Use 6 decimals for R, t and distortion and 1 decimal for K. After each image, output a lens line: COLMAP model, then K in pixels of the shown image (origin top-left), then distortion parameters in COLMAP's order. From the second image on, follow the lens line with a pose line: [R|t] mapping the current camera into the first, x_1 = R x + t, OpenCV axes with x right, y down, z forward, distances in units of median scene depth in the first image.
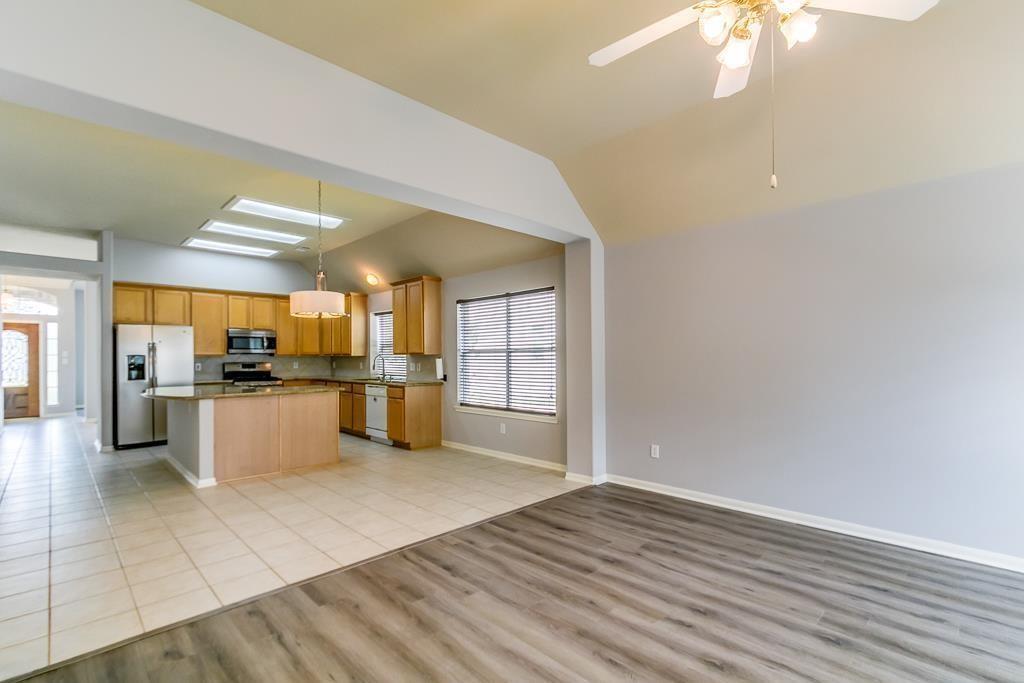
lens RADIAL K [[467.6, 0, 498.8], [0, 467.6, 357.0], [0, 0, 1]] dist [0.005230, -0.002681]
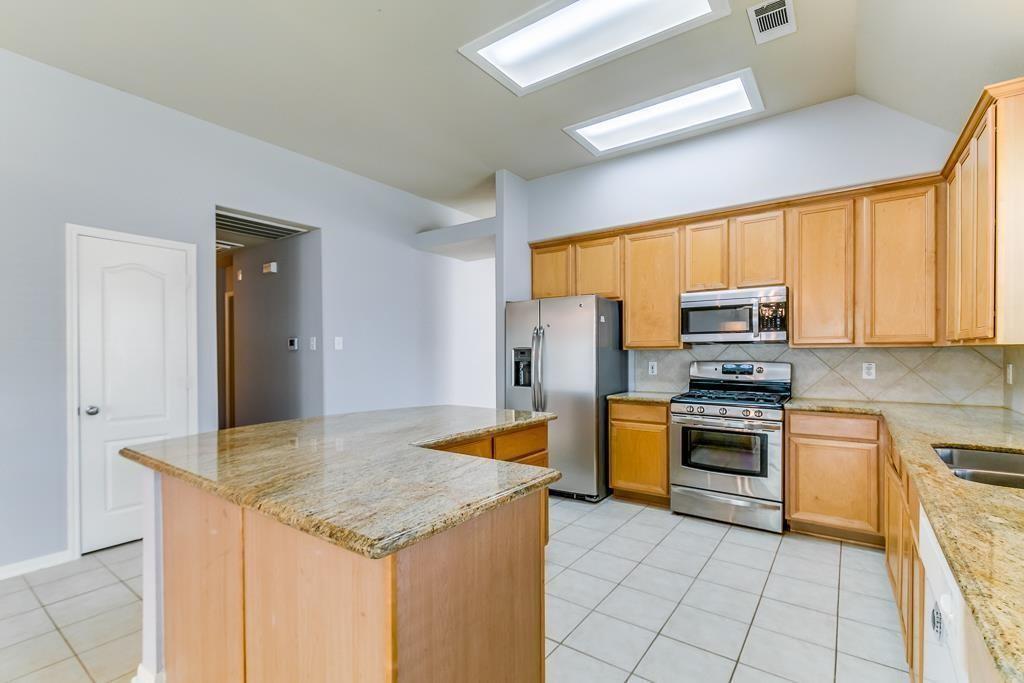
lens RADIAL K [[467.6, 0, 501.6], [0, 467.6, 355.2], [0, 0, 1]] dist [0.005230, -0.002681]
pose [[0.163083, 0.010667, -0.986555, -0.140934], [0.003084, 0.999931, 0.011321, -0.000944], [0.986608, -0.004889, 0.163039, 0.869924]]
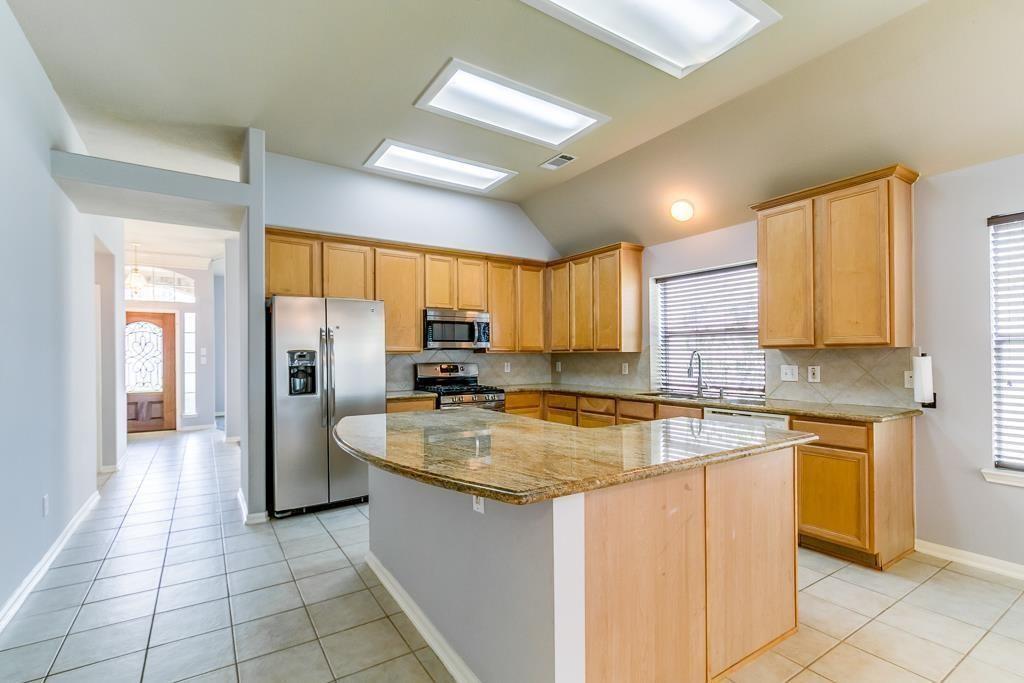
lens RADIAL K [[467.6, 0, 498.8], [0, 467.6, 356.8], [0, 0, 1]] dist [0.005230, -0.002681]
pose [[0.980610, -0.000457, -0.195967, -0.433404], [0.000887, 0.999997, 0.002105, 0.002616], [0.195965, -0.002238, 0.980608, 0.496810]]
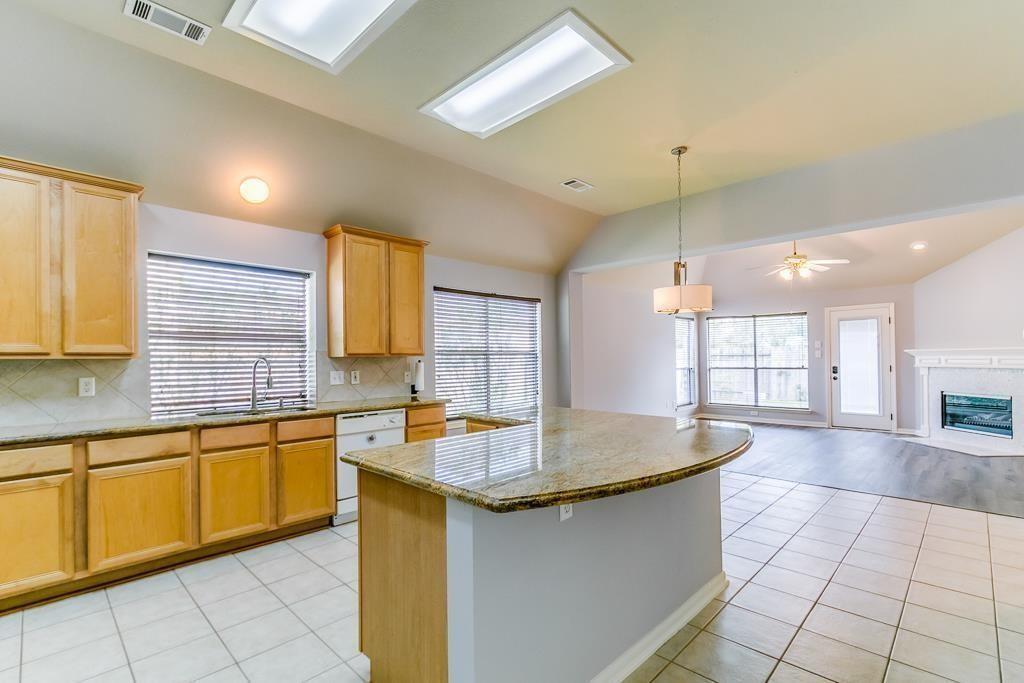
lens RADIAL K [[467.6, 0, 501.8], [0, 467.6, 356.2], [0, 0, 1]] dist [0.005230, -0.002681]
pose [[-0.021043, 0.011482, 0.999713, -0.846687], [0.012077, 0.999864, -0.011230, 0.003808], [-0.999706, 0.011837, -0.021178, 0.897559]]
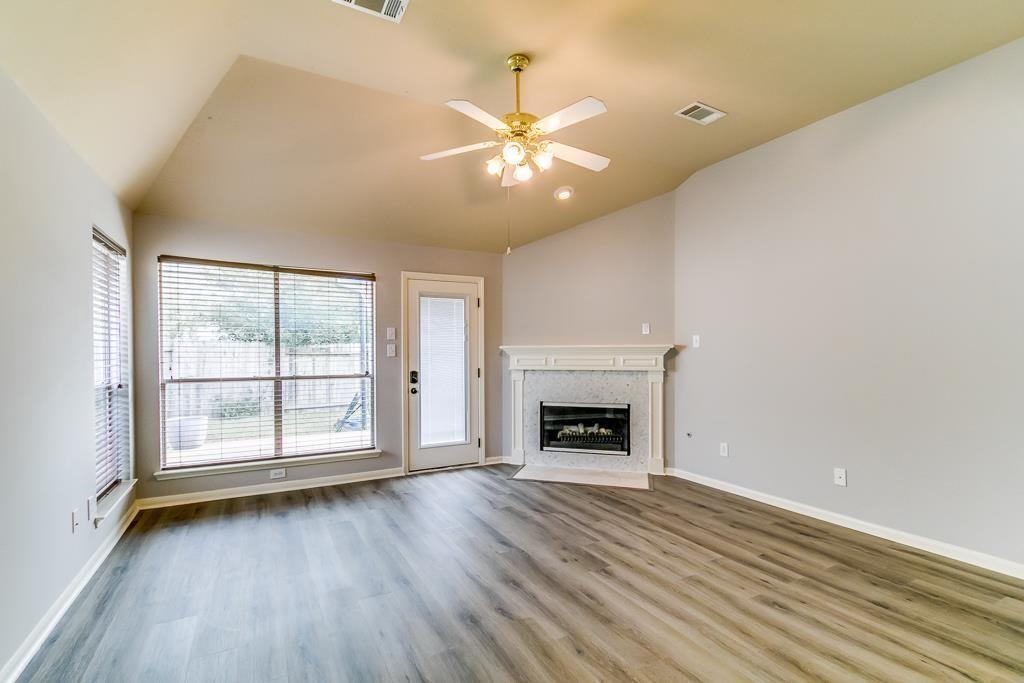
lens RADIAL K [[467.6, 0, 500.0], [0, 467.6, 355.7], [0, 0, 1]] dist [0.005230, -0.002681]
pose [[-0.961958, 0.005983, 0.273133, 0.038309], [0.008414, 0.999935, 0.007728, -0.001603], [-0.273069, 0.009732, -0.961945, 0.668004]]
